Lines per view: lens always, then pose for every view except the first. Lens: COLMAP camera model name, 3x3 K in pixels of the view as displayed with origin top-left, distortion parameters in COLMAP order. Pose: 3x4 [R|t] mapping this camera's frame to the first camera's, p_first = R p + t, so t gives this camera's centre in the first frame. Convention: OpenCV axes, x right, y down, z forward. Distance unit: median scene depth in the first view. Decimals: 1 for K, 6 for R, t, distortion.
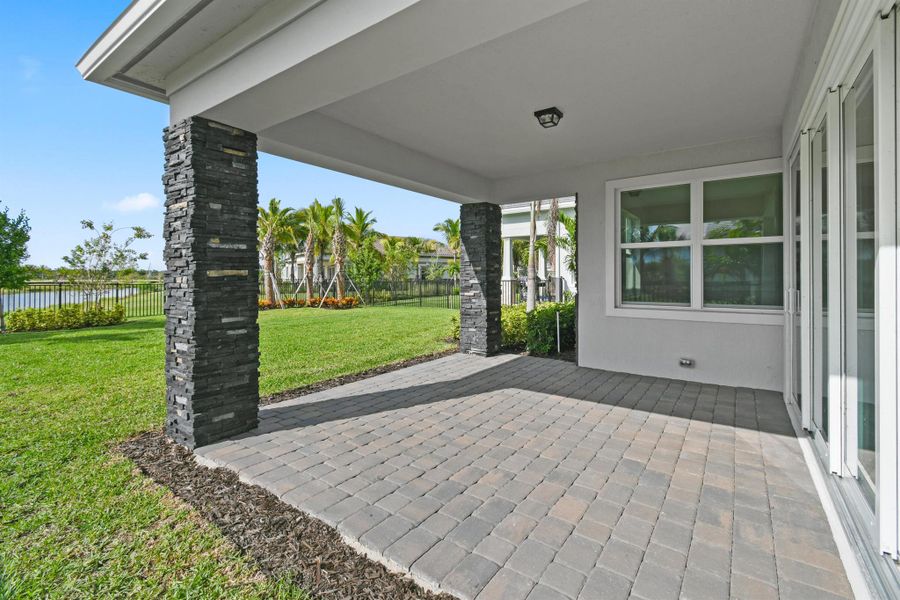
lens RADIAL K [[408.1, 0, 449.4], [0, 408.1, 280.7], [0, 0, 1]] dist [-0.000877, -0.000224]
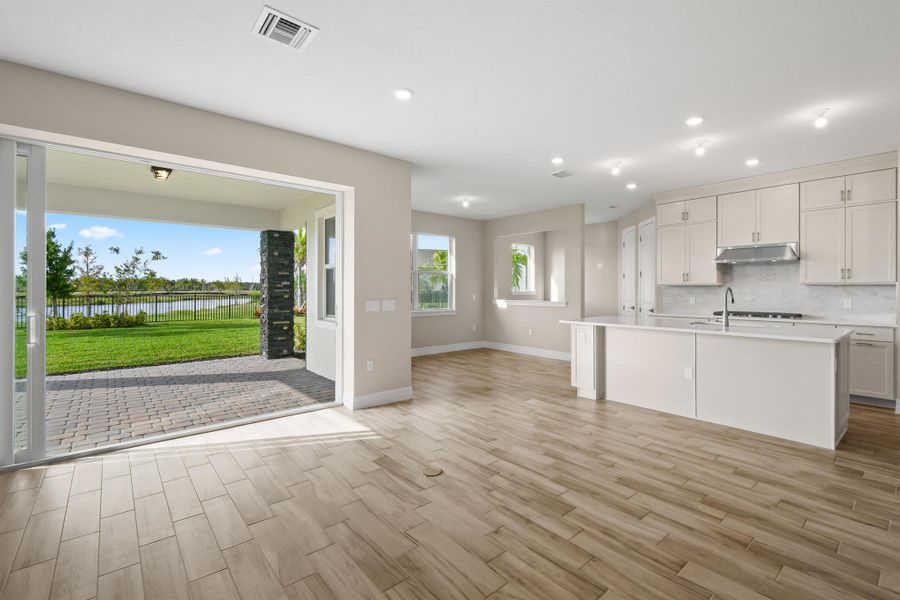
lens RADIAL K [[404.0, 0, 453.2], [0, 404.0, 291.5], [0, 0, 1]] dist [-0.000034, -0.000581]
pose [[0.970520, 0.005709, -0.240955, 0.456687], [-0.006924, 0.999967, -0.004198, -0.005026], [0.240923, 0.005743, 0.970527, -0.011616]]
